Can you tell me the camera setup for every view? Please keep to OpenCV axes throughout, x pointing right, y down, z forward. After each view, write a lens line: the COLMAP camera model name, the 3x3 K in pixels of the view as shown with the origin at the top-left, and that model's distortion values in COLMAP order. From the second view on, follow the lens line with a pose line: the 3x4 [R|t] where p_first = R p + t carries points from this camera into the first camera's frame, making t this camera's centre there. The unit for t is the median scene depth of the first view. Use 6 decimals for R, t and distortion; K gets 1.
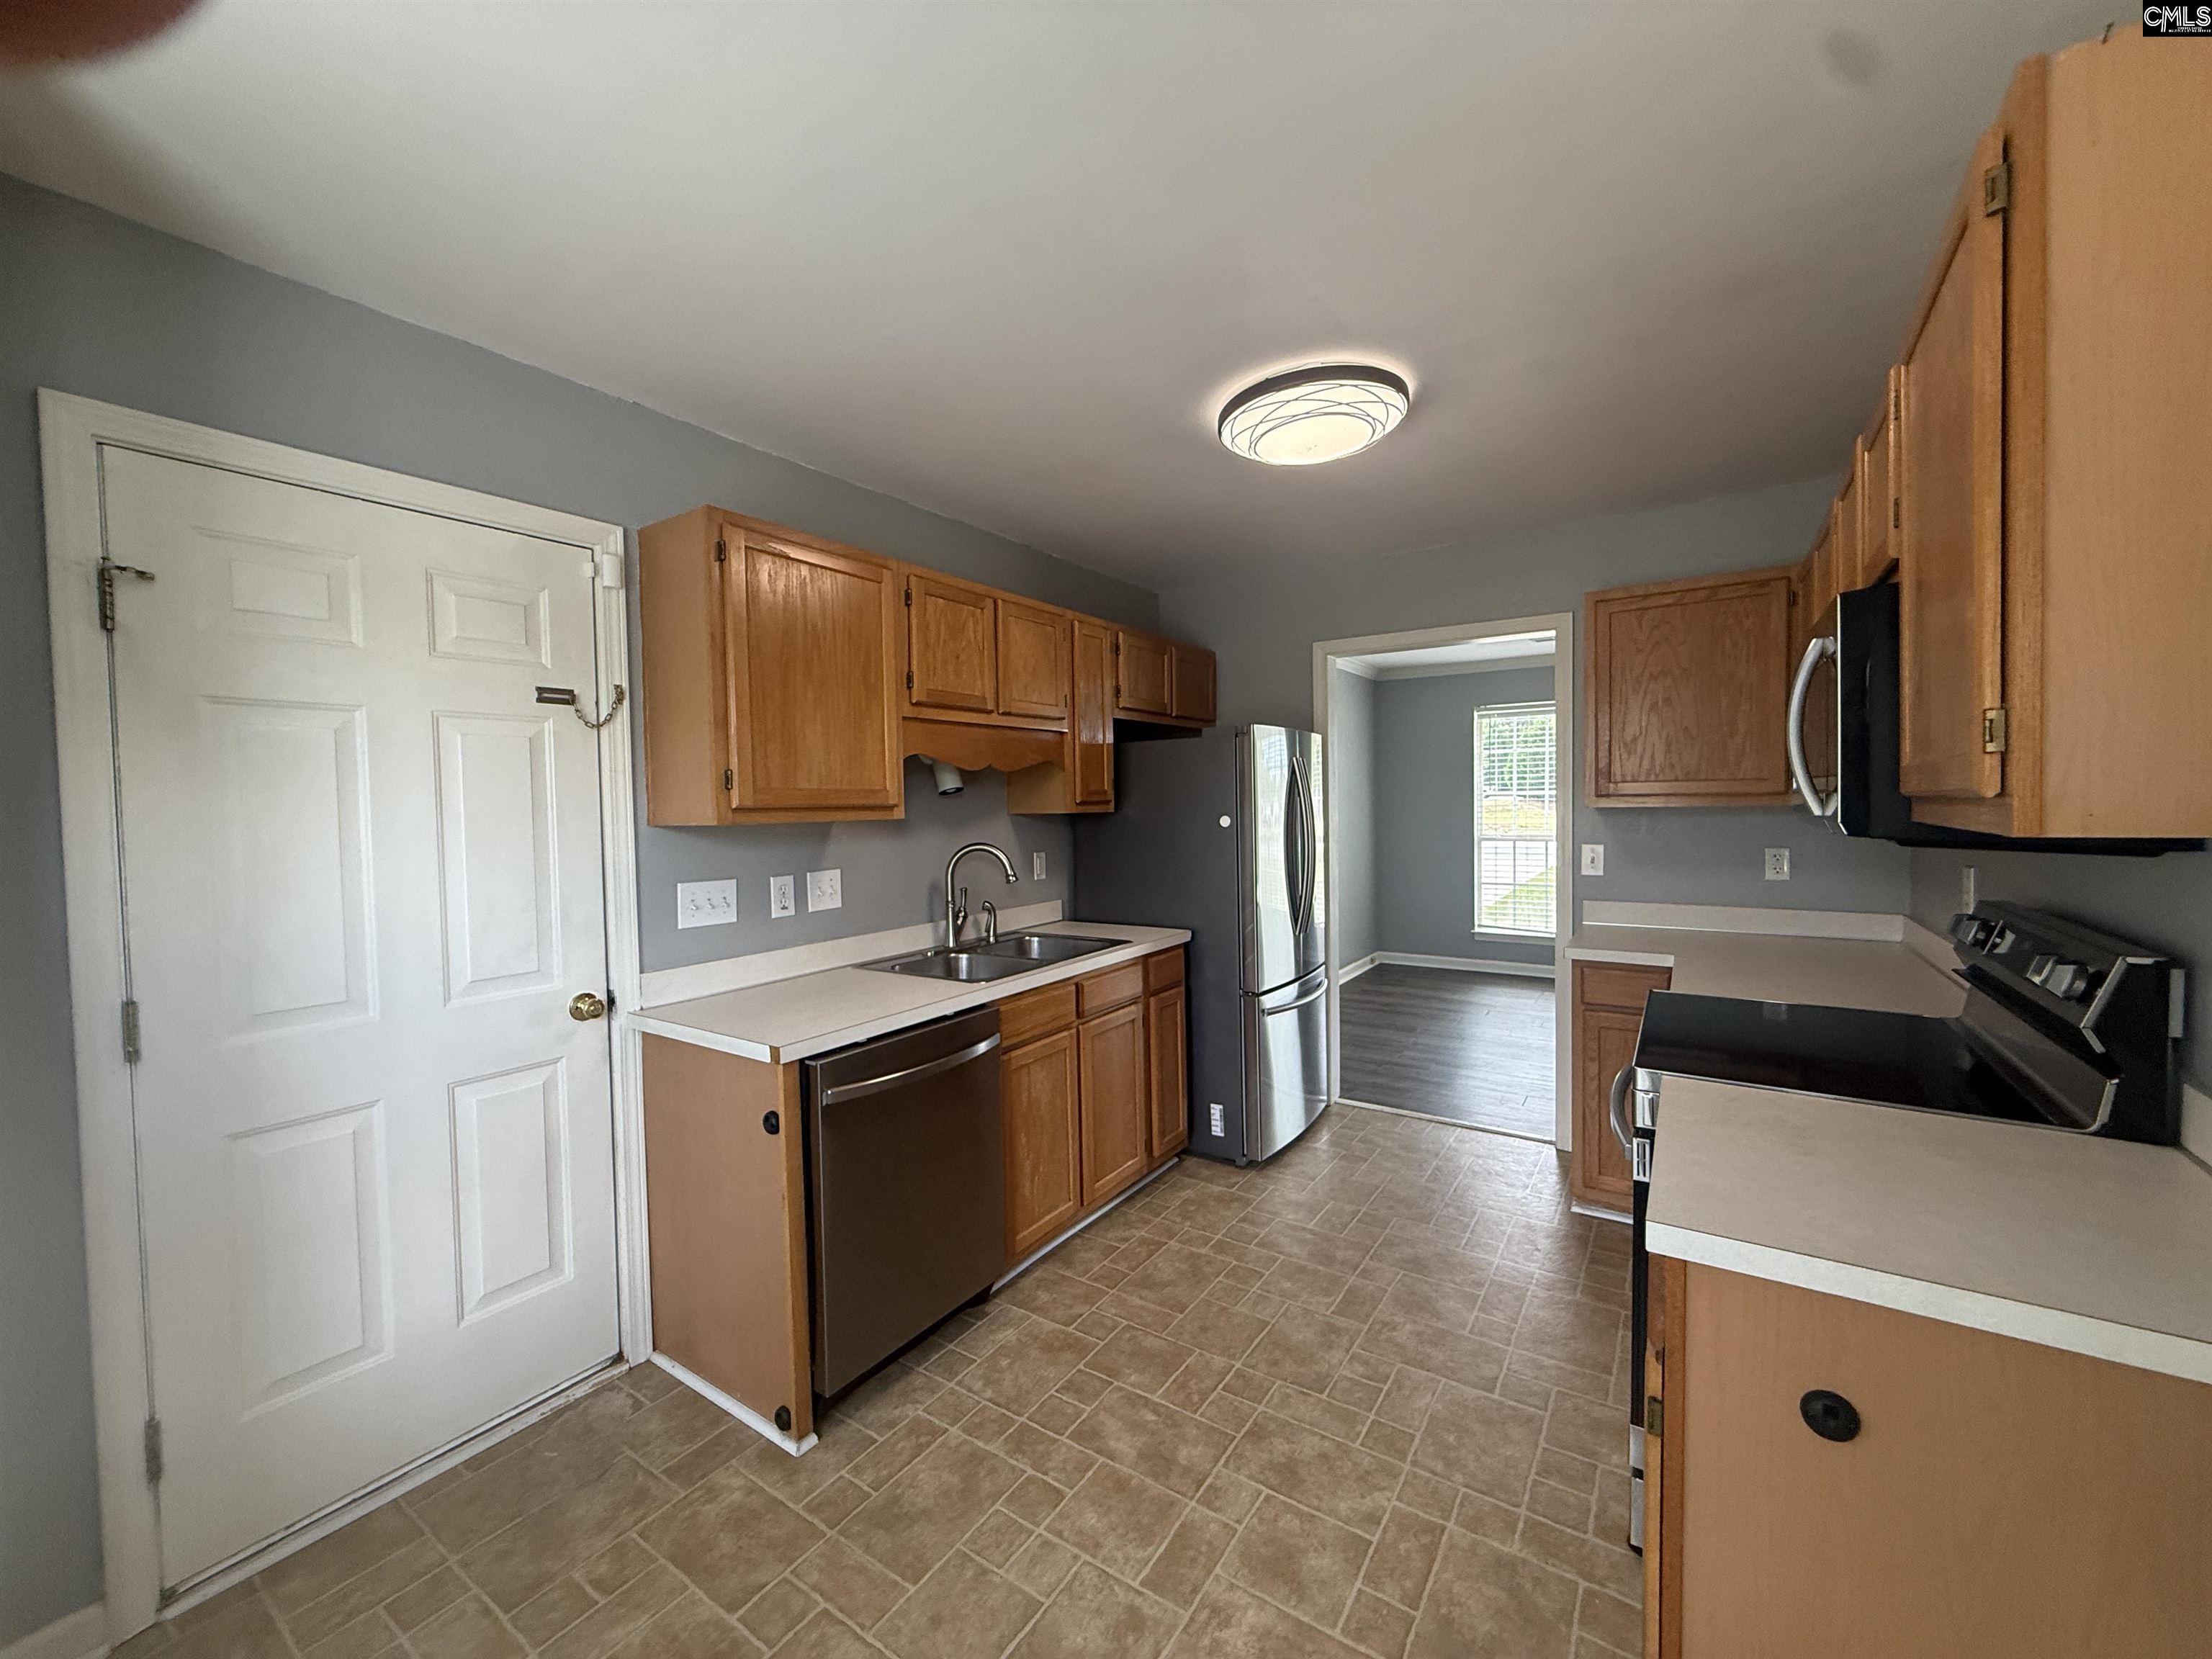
lens RADIAL K [[881.5, 0, 1099.2], [0, 881.5, 830.7], [0, 0, 1]] dist [0.000639, -0.000114]
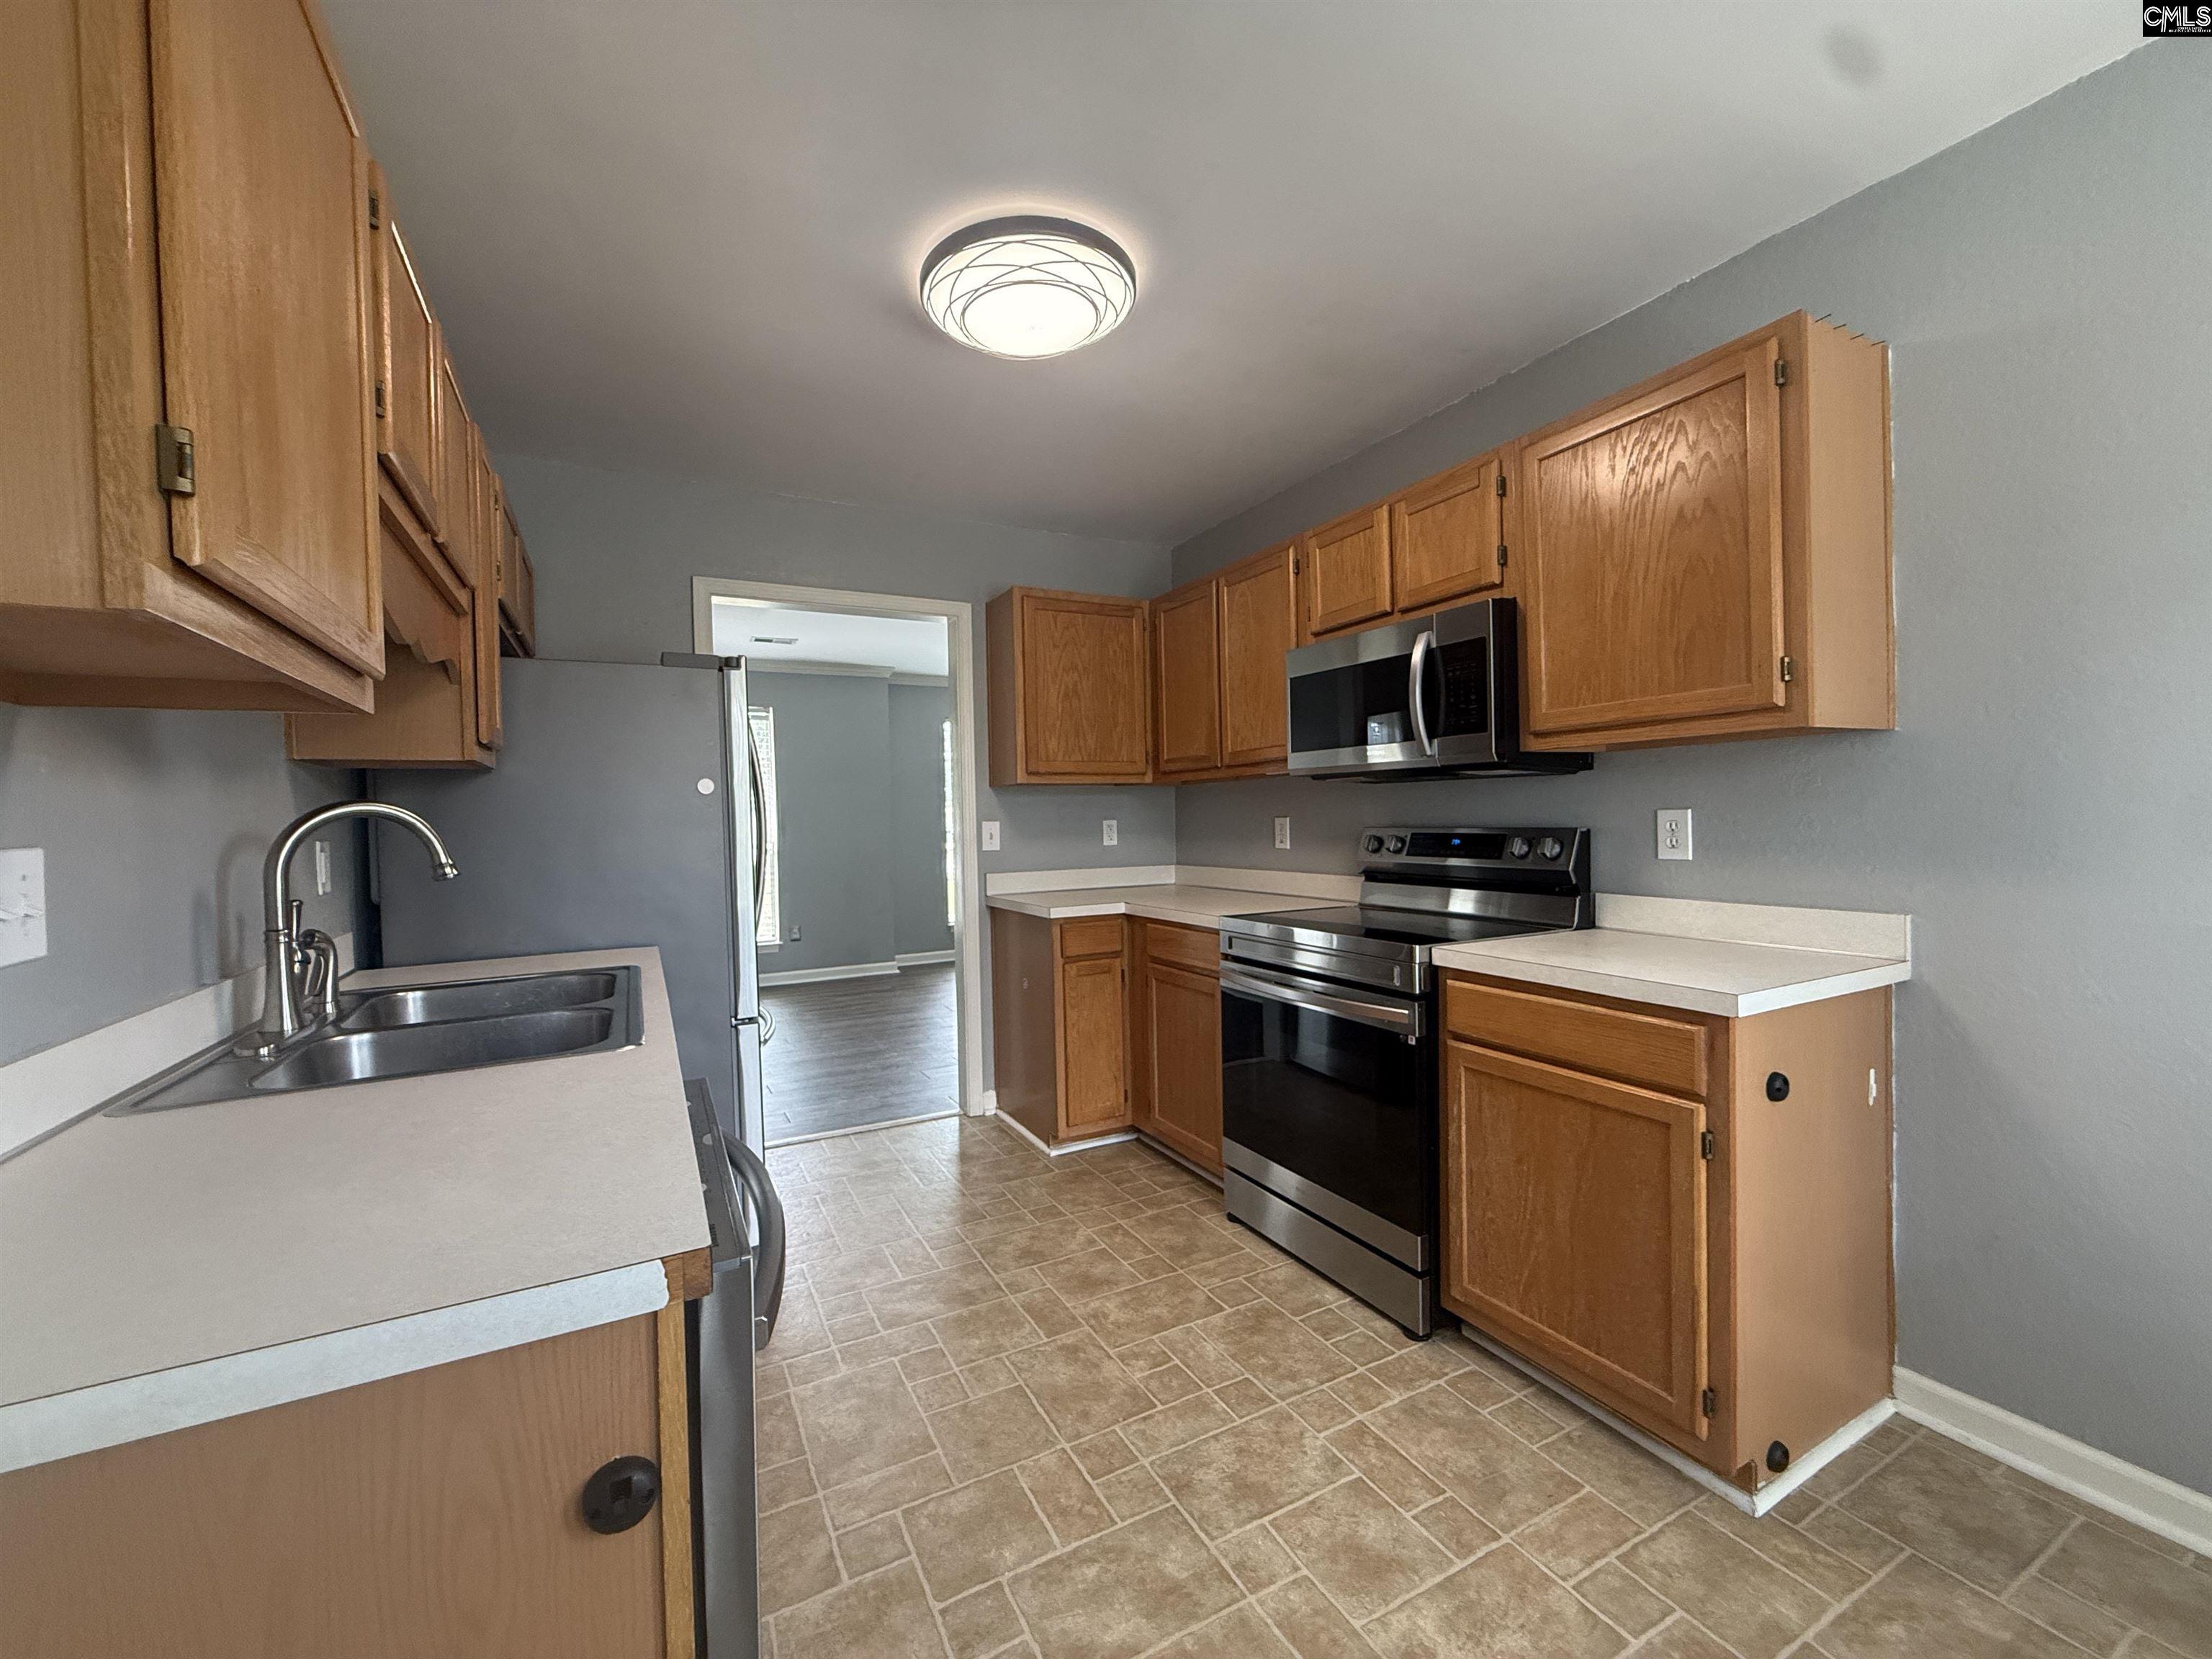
lens RADIAL K [[881.5, 0, 1099.2], [0, 881.5, 830.7], [0, 0, 1]] dist [0.000639, -0.000114]
pose [[0.467833, -0.005609, 0.883799, -0.565633], [0.042765, 0.998952, -0.016297, 0.085183], [-0.882782, 0.045420, 0.467583, 0.643845]]
